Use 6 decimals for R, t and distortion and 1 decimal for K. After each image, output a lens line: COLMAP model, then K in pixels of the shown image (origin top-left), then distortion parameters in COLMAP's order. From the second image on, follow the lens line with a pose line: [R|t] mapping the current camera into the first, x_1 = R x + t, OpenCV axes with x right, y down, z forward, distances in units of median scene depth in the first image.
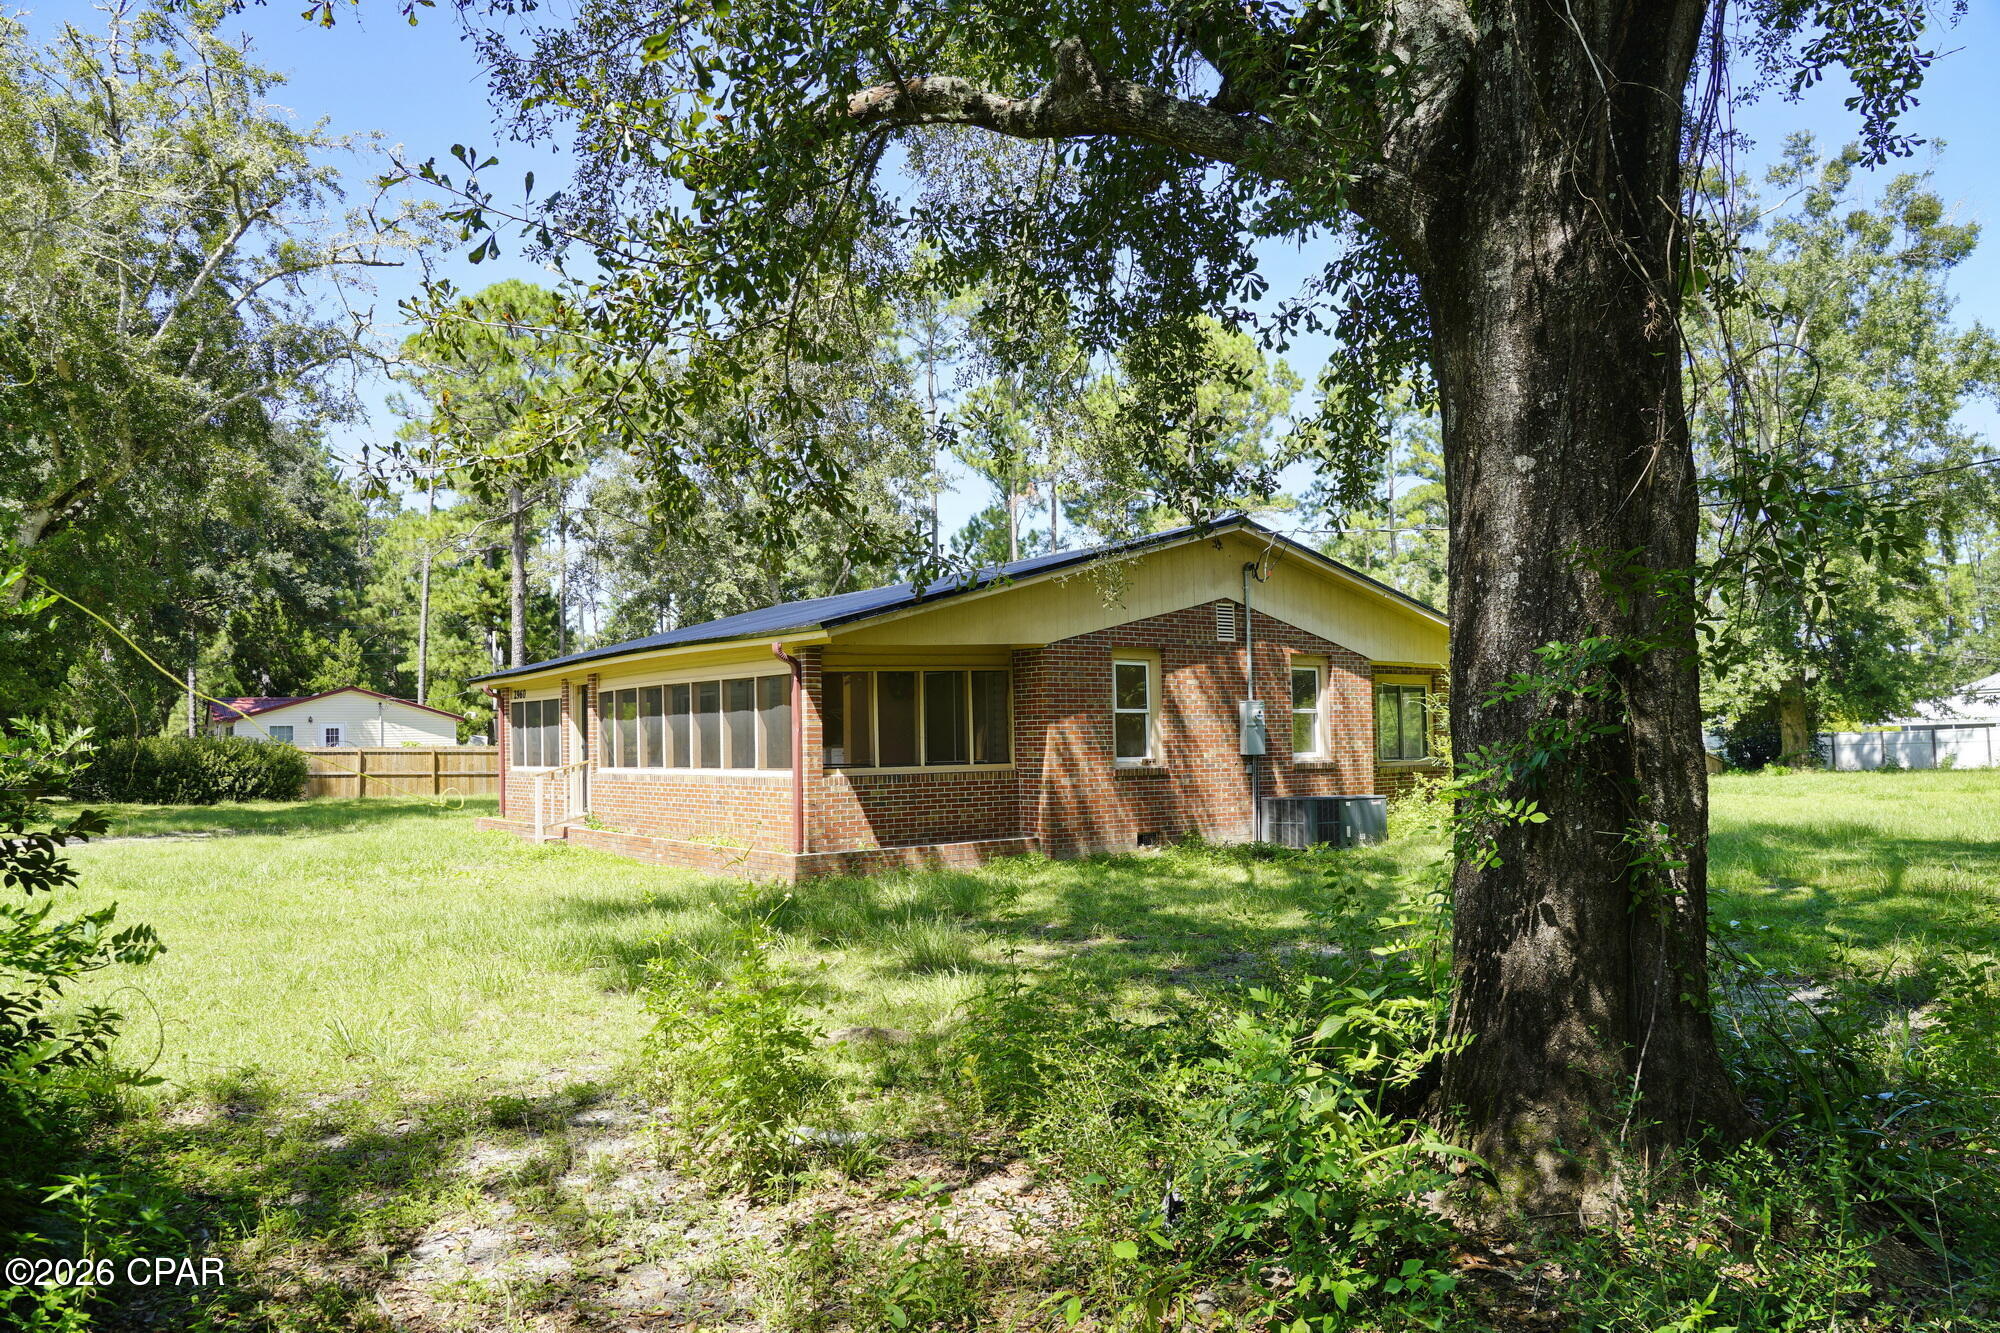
lens RADIAL K [[1361.7, 0, 1000.0], [0, 1361.7, 666.5], [0, 0, 1]] dist [0.003040, -0.001768]
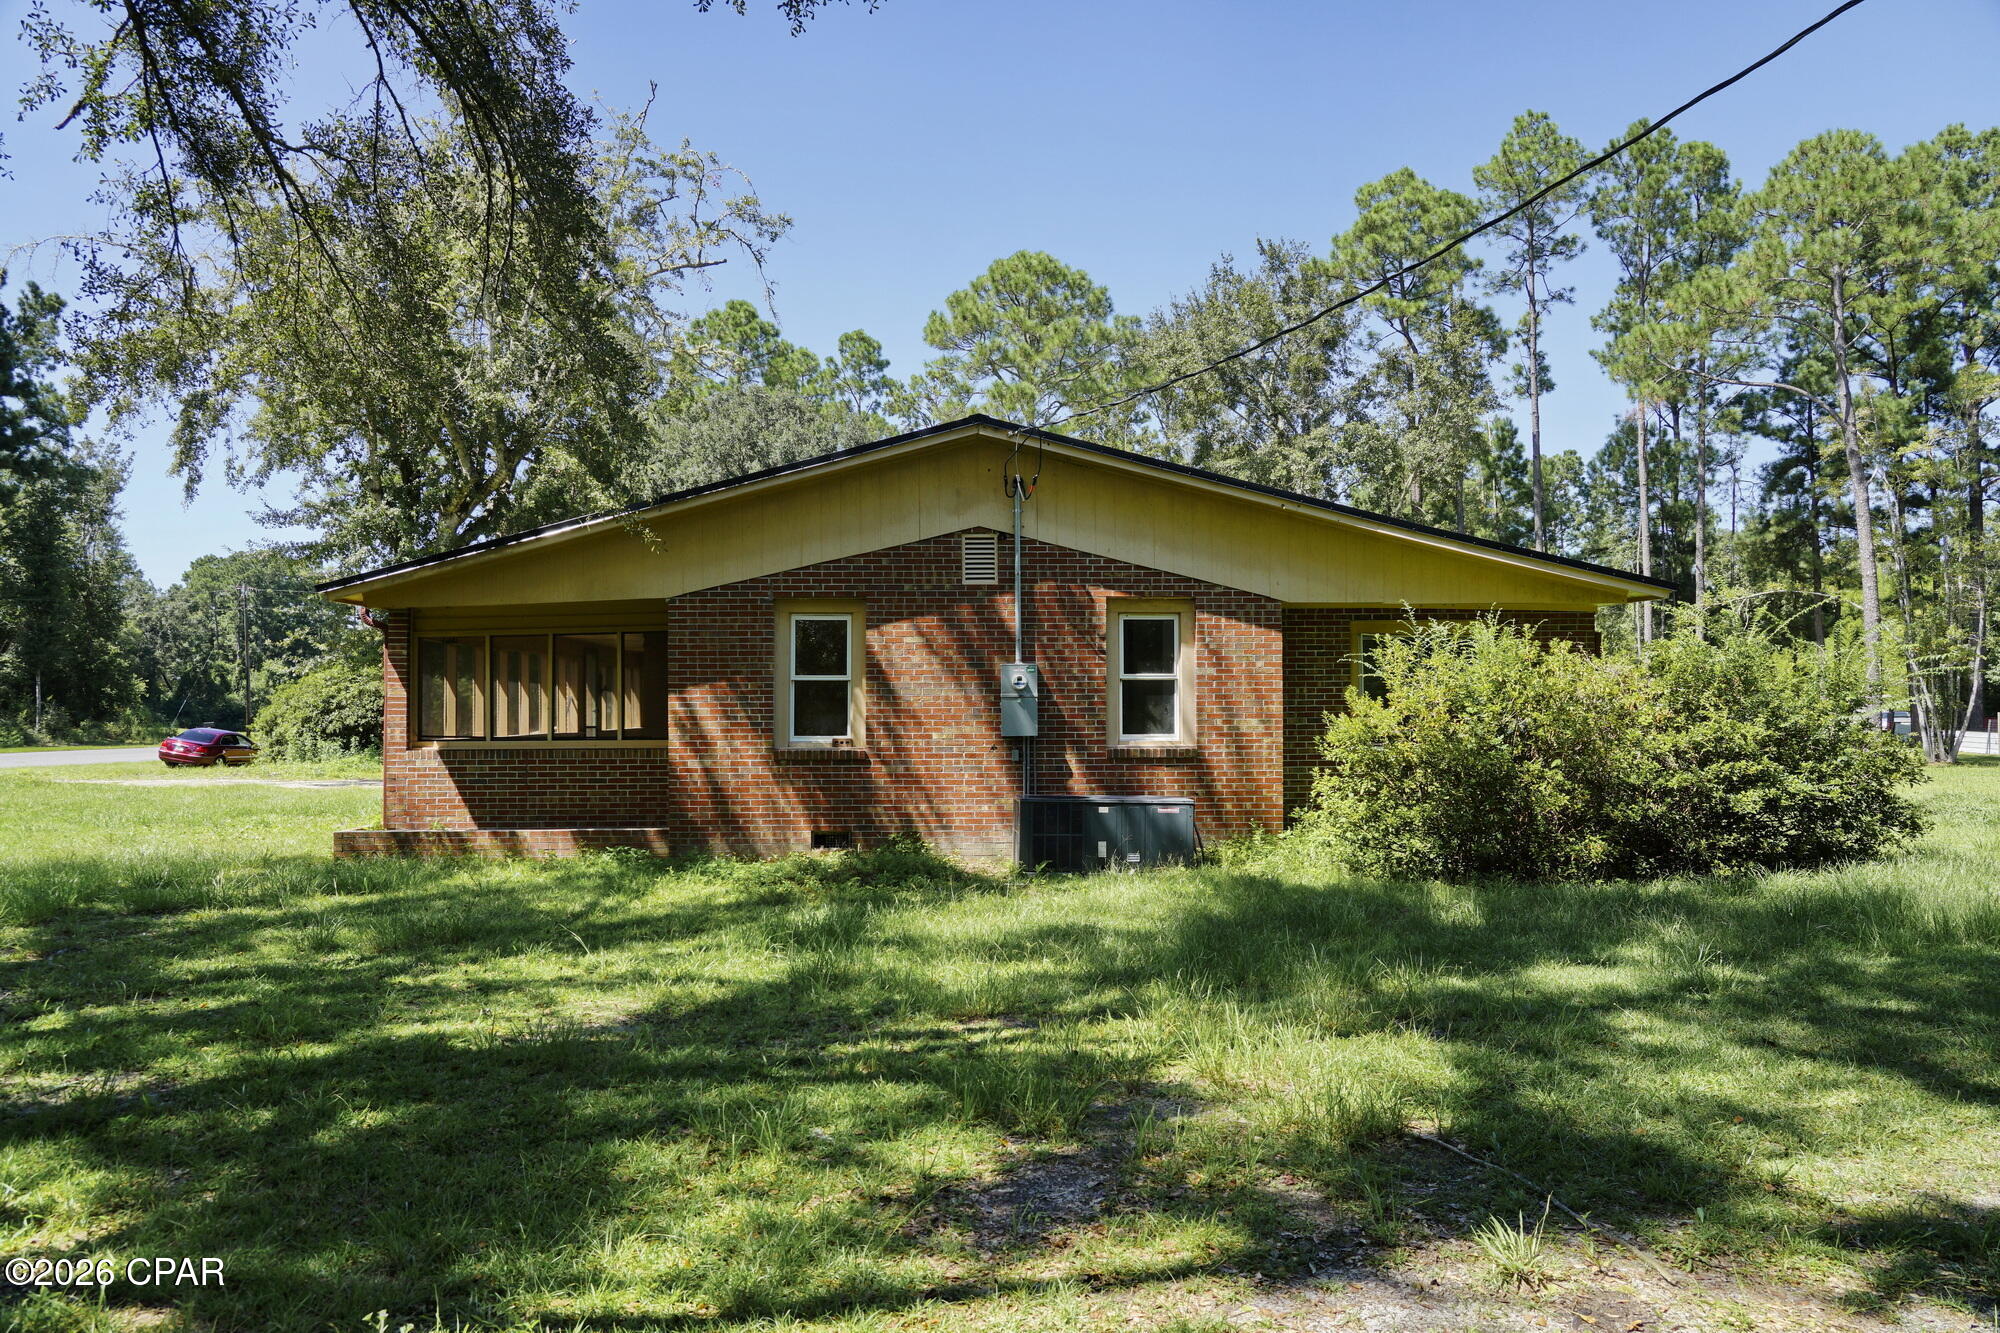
lens RADIAL K [[1361.7, 0, 1000.0], [0, 1361.7, 666.5], [0, 0, 1]] dist [0.003040, -0.001768]
pose [[0.810800, -0.003810, -0.585311, 0.624725], [0.023125, 0.999407, 0.025528, 0.007870], [0.584867, -0.034233, 0.810407, 0.403340]]
